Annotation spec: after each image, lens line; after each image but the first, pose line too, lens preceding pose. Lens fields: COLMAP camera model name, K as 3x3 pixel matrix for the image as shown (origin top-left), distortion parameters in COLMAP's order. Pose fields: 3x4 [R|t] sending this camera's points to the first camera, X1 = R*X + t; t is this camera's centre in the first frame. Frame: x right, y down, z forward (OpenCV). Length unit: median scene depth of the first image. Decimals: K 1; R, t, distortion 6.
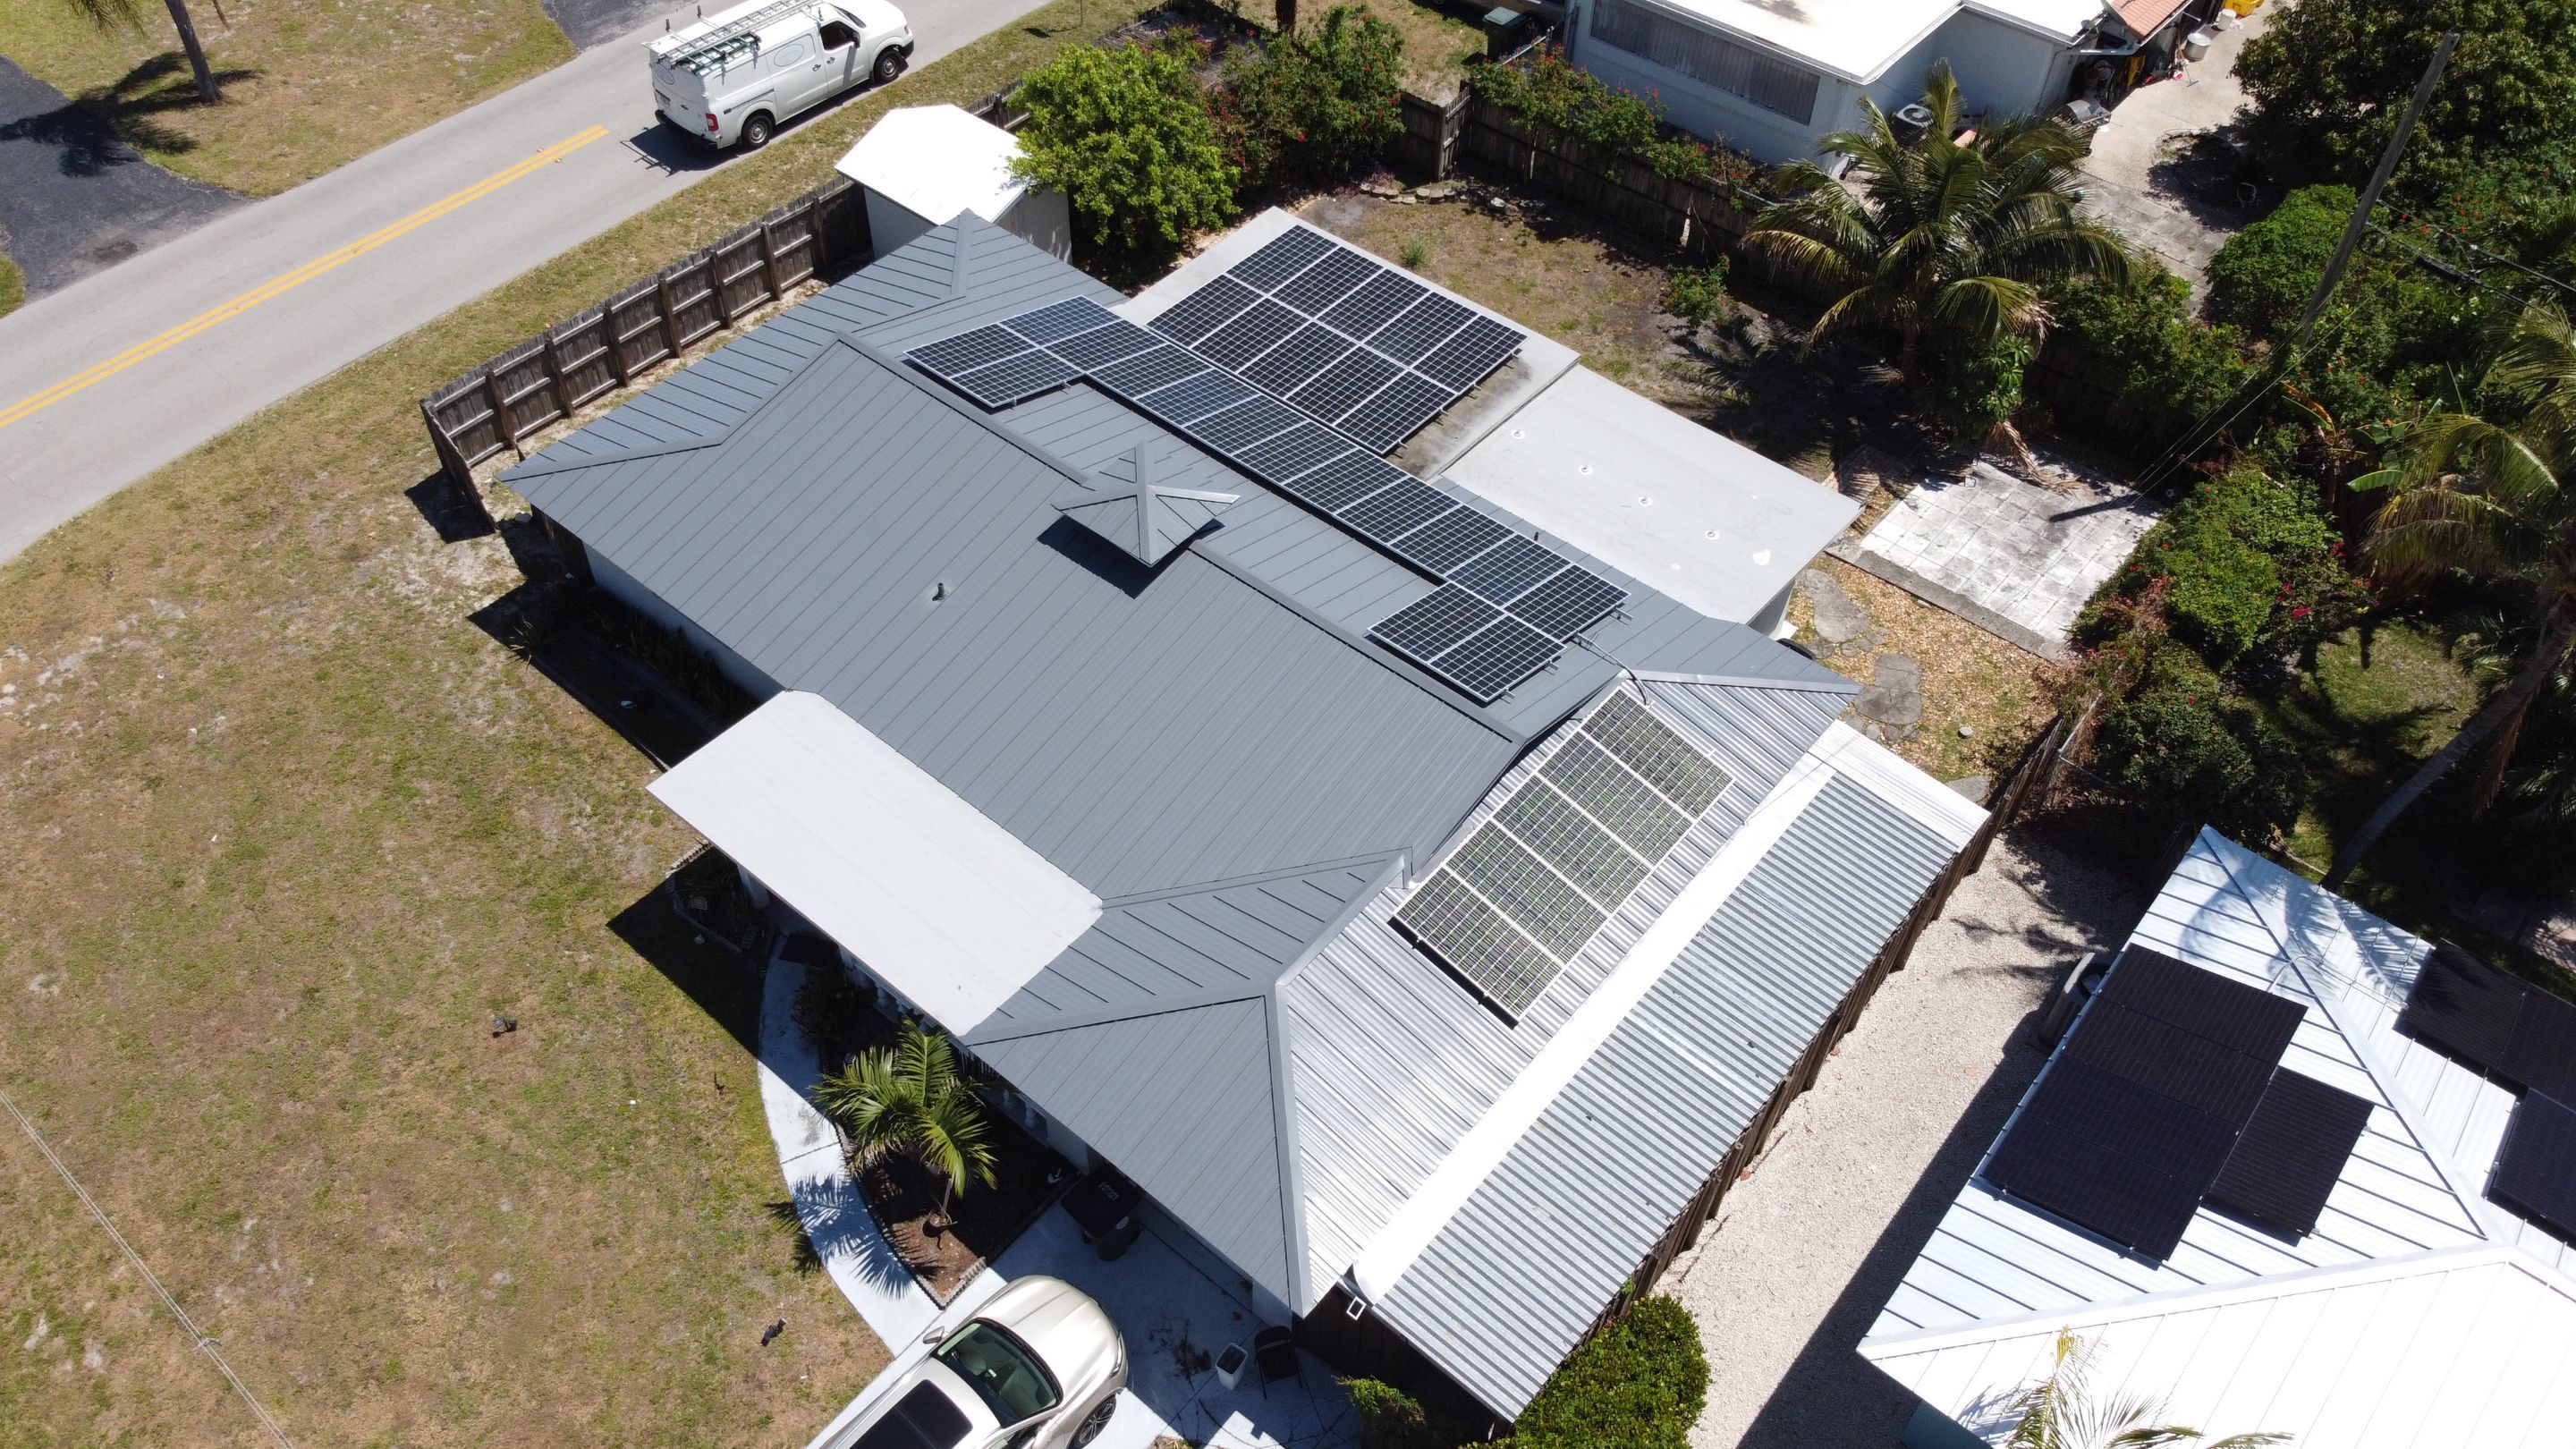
lens RADIAL K [[1945.3, 0, 1284.2], [0, 1945.3, 717.3], [0, 0, 1]] dist [0.000931, -0.003742]
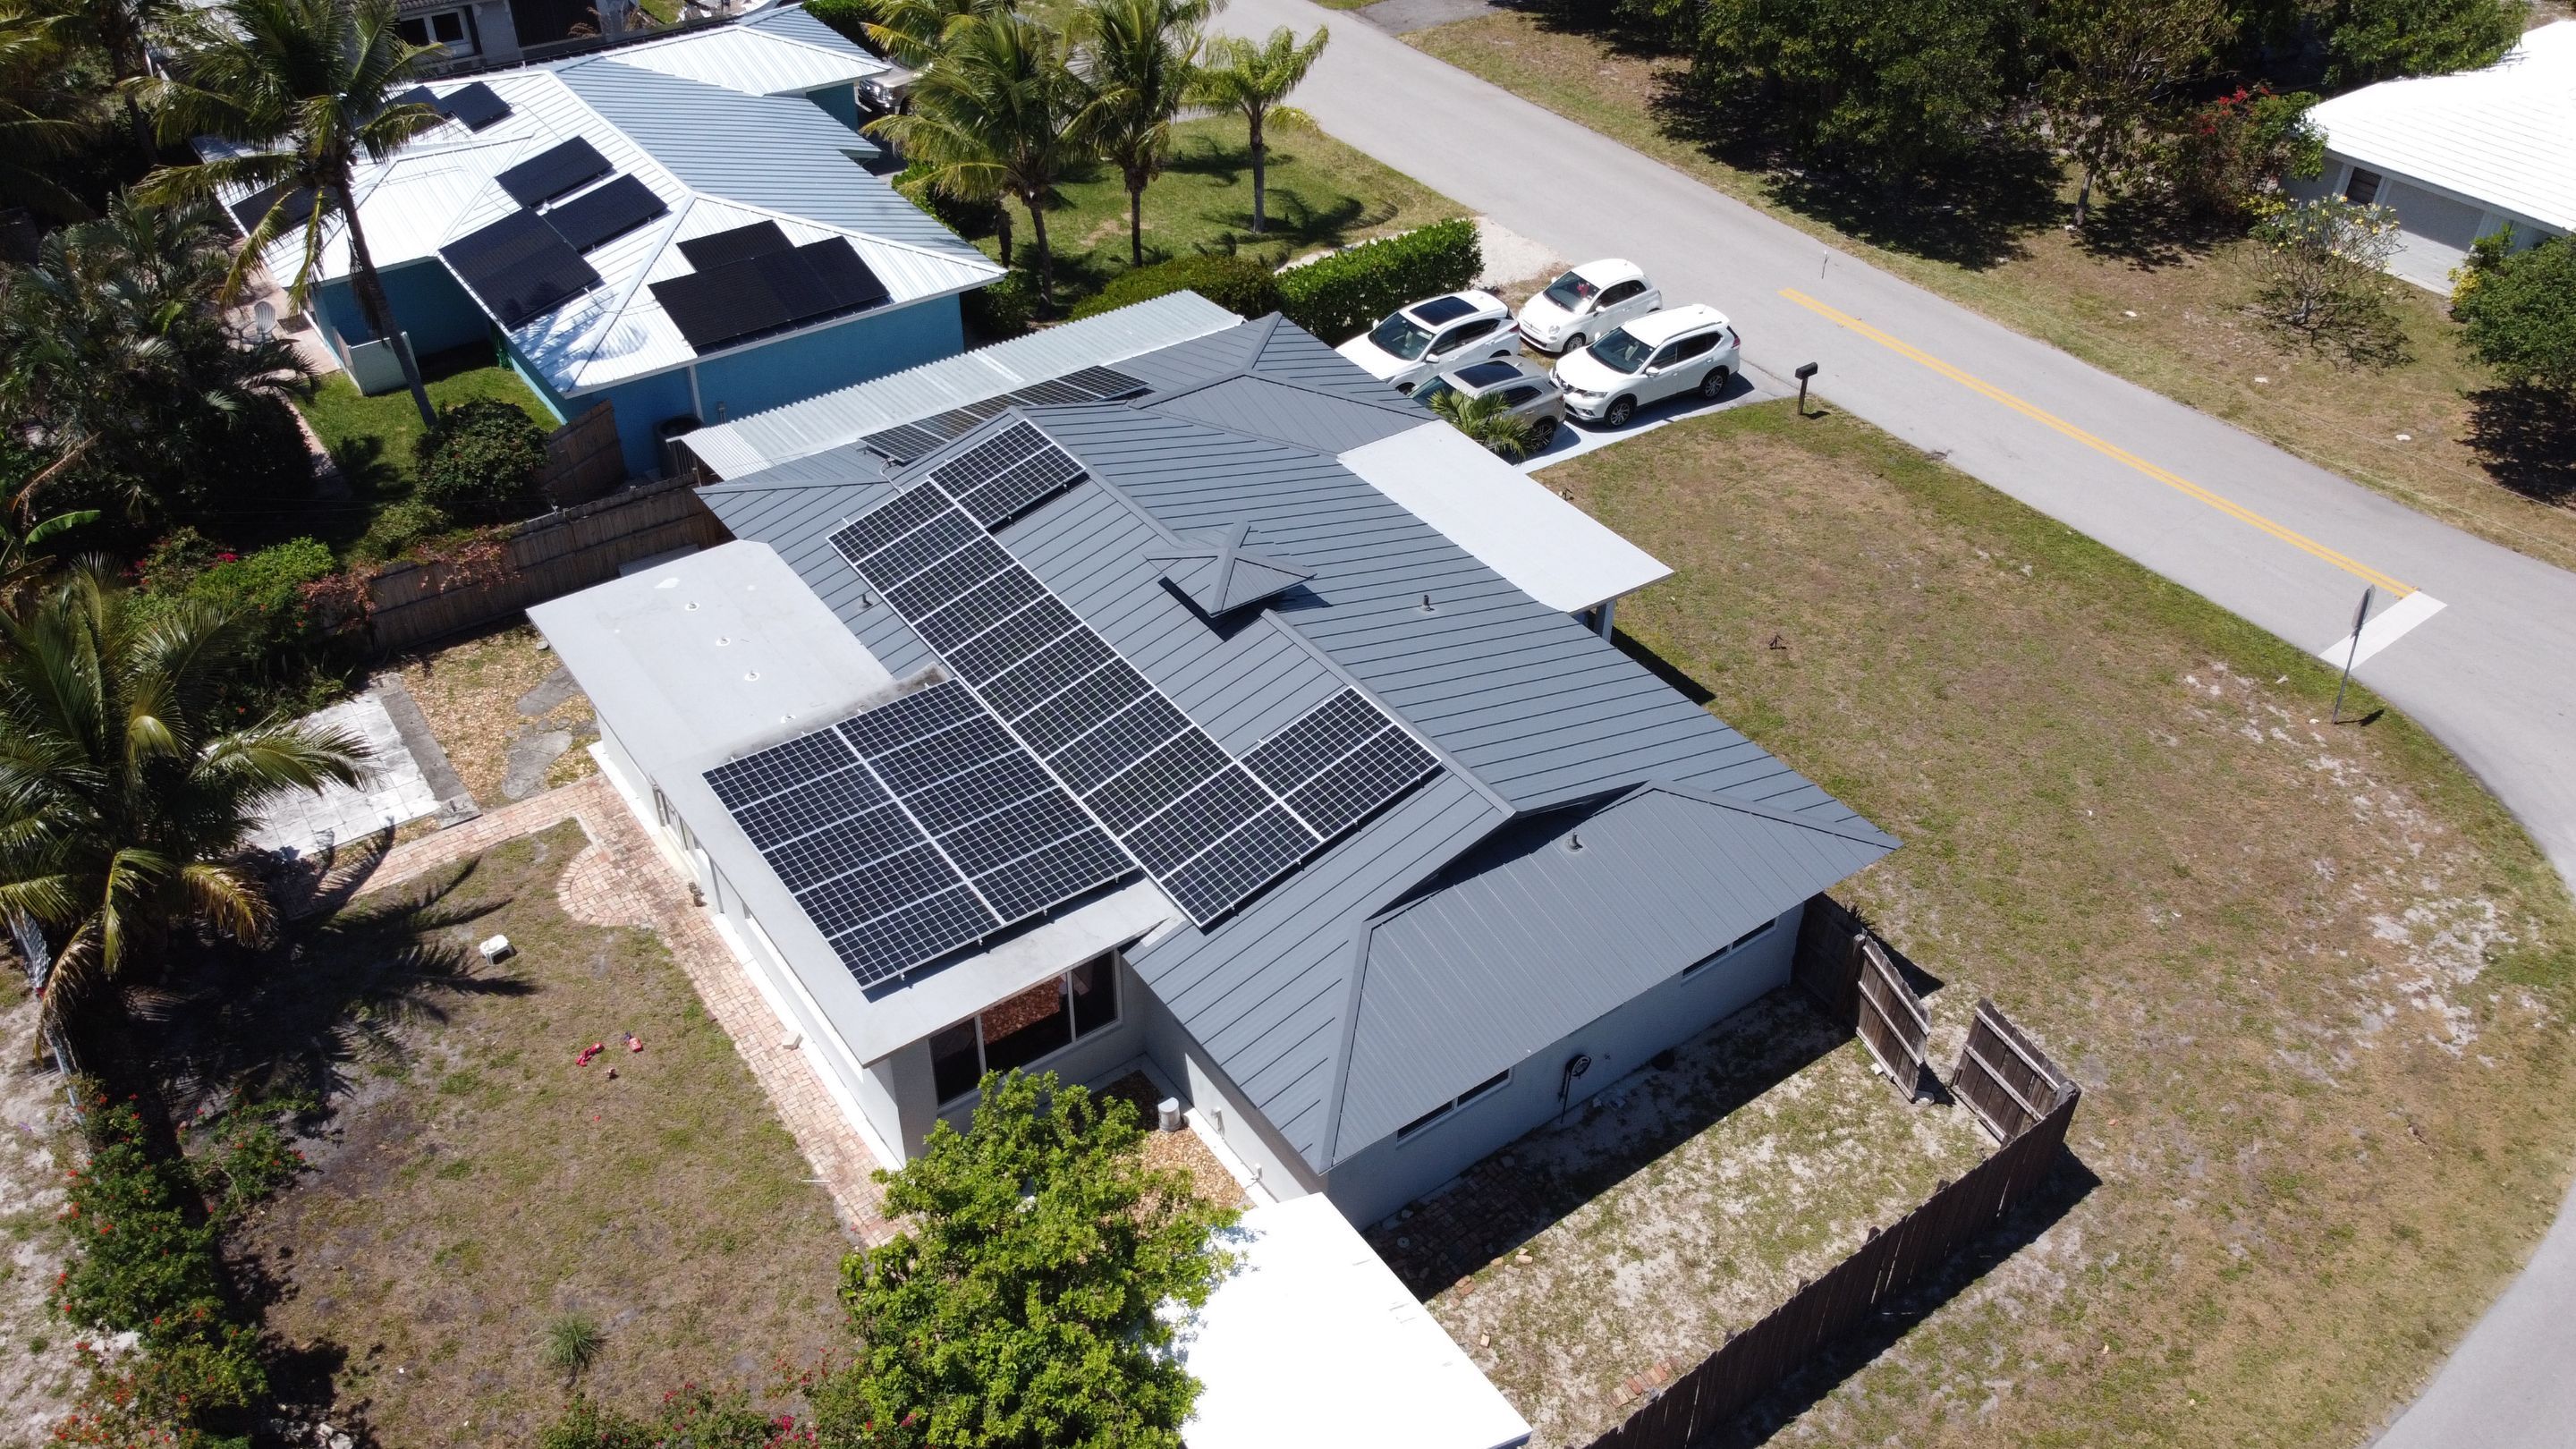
lens RADIAL K [[1945.3, 0, 1284.2], [0, 1945.3, 717.3], [0, 0, 1]] dist [0.000931, -0.003742]
pose [[-0.968411, -0.176502, 0.176148, -0.259902], [0.159382, 0.105154, 0.981601, -0.981128], [-0.191777, 0.978667, -0.073701, 0.994221]]
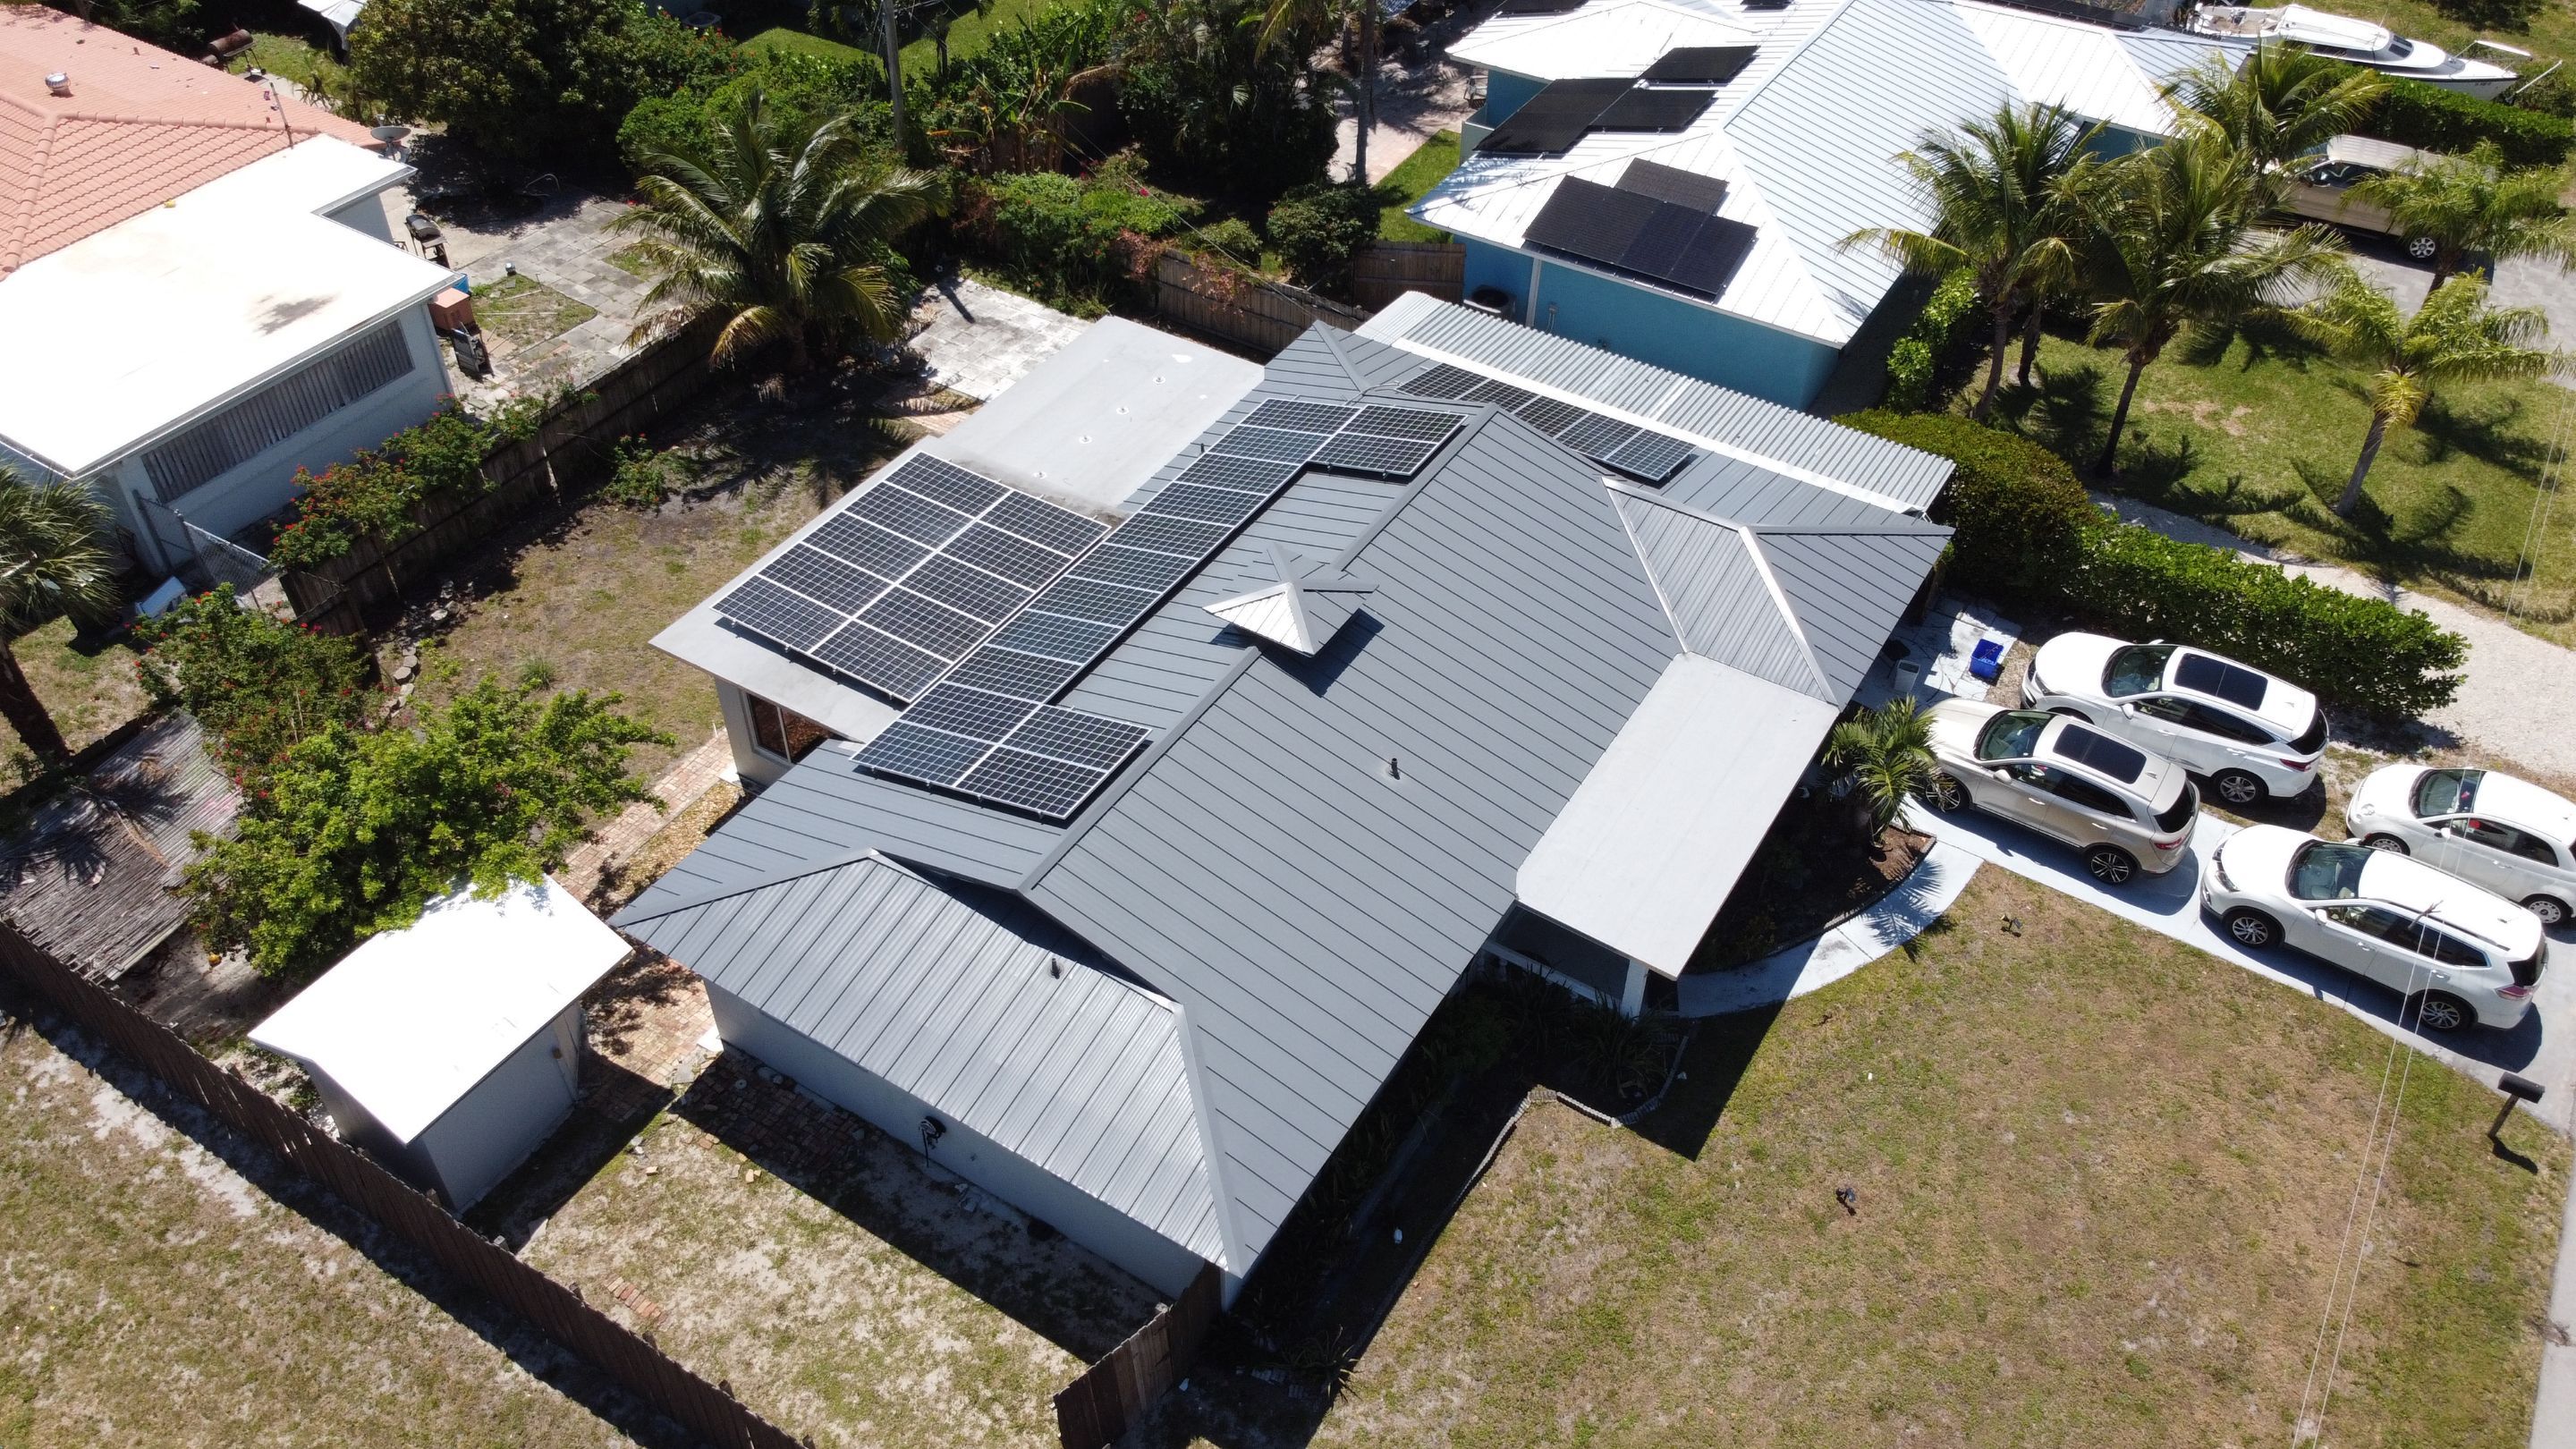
lens RADIAL K [[1945.3, 0, 1284.2], [0, 1945.3, 717.3], [0, 0, 1]] dist [0.000931, -0.003742]
pose [[-0.144547, -0.679758, 0.719051, -0.738617], [0.715866, 0.429834, 0.550253, -0.565207], [-0.683112, 0.594282, 0.424485, 0.518398]]
